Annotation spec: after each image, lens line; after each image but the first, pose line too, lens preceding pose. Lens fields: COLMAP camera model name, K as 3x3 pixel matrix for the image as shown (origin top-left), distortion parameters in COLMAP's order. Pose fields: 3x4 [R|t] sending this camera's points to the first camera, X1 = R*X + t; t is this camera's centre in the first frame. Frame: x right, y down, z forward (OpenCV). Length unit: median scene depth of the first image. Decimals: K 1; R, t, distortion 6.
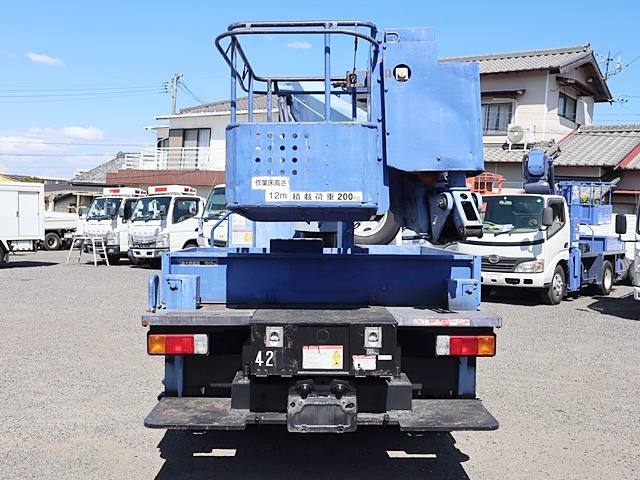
lens RADIAL K [[688.4, 0, 320.0], [0, 688.4, 240.0], [0, 0, 1]] dist [-0.017973, 0.001048]
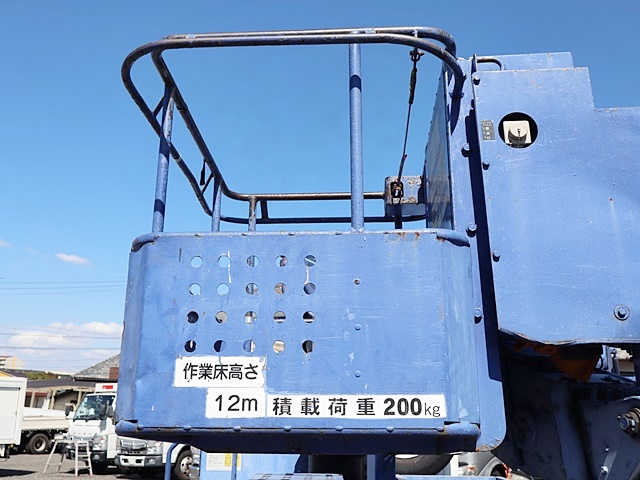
lens RADIAL K [[688.4, 0, 320.0], [0, 688.4, 240.0], [0, 0, 1]] dist [-0.017973, 0.001048]
pose [[0.999705, -0.001929, -0.024203, -0.001910], [-0.004899, 0.960299, -0.278930, -0.041333], [0.023780, 0.278966, 0.960007, 0.547527]]
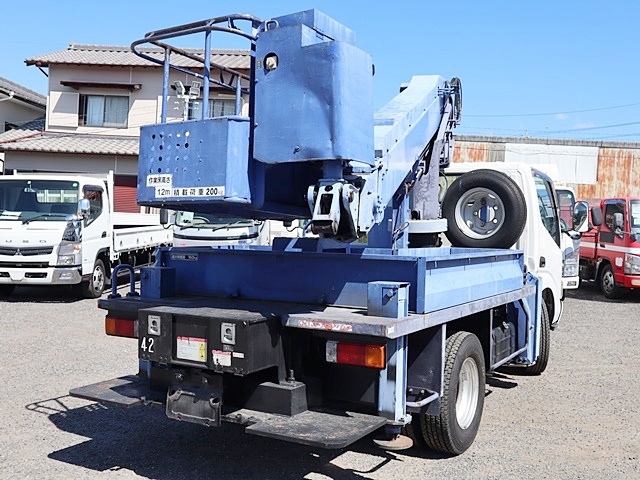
lens RADIAL K [[688.4, 0, 320.0], [0, 688.4, 240.0], [0, 0, 1]] dist [-0.017973, 0.001048]
pose [[0.859428, 0.015012, -0.511036, 0.640544], [-0.018618, 0.999825, -0.001941, 0.006326], [0.510917, 0.011183, 0.859557, 0.201091]]
